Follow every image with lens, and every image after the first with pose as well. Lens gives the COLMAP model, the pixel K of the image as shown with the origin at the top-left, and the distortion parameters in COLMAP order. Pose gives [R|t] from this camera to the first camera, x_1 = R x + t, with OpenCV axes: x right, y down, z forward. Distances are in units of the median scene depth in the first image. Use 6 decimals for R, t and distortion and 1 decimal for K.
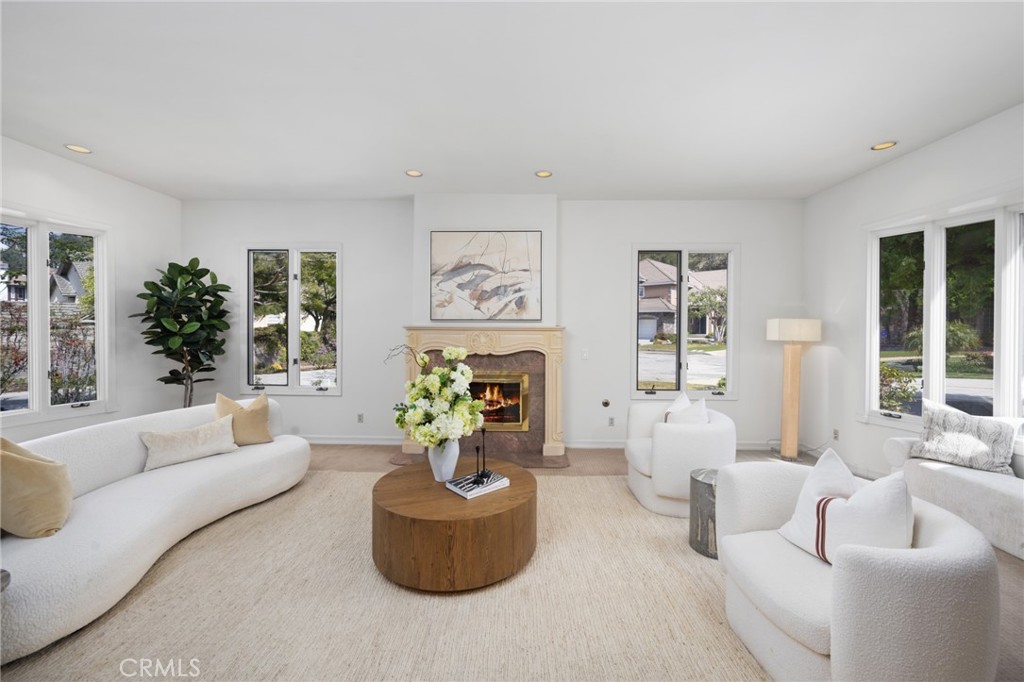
lens RADIAL K [[413.1, 0, 511.3], [0, 413.1, 348.7], [0, 0, 1]] dist [-0.000498, 0.000197]
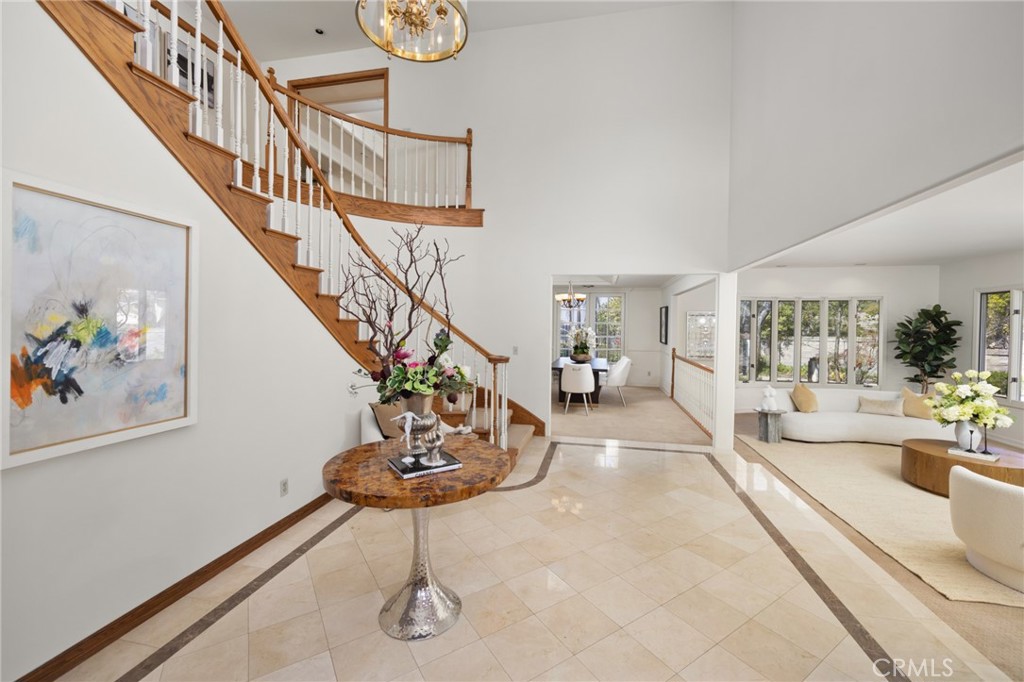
lens RADIAL K [[413.1, 0, 517.4], [0, 413.1, 327.2], [0, 0, 1]] dist [-0.000498, 0.000197]
pose [[-0.132759, -0.002336, -0.991146, 1.025176], [-0.060158, 0.998173, 0.005705, -0.050271], [0.989321, 0.060383, -0.132657, -0.364726]]
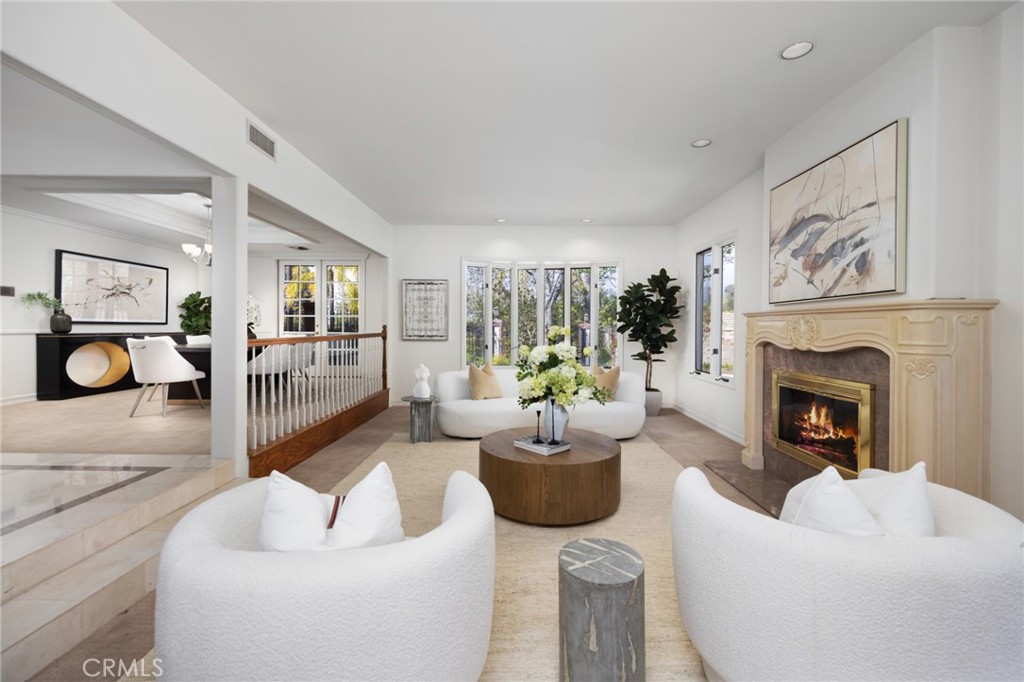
lens RADIAL K [[413.1, 0, 510.1], [0, 413.1, 332.8], [0, 0, 1]] dist [-0.000498, 0.000197]
pose [[0.034332, 0.007554, -0.999382, 0.570546], [-0.053946, 0.998528, 0.005694, 0.006414], [0.997954, 0.053717, 0.034689, 0.498340]]
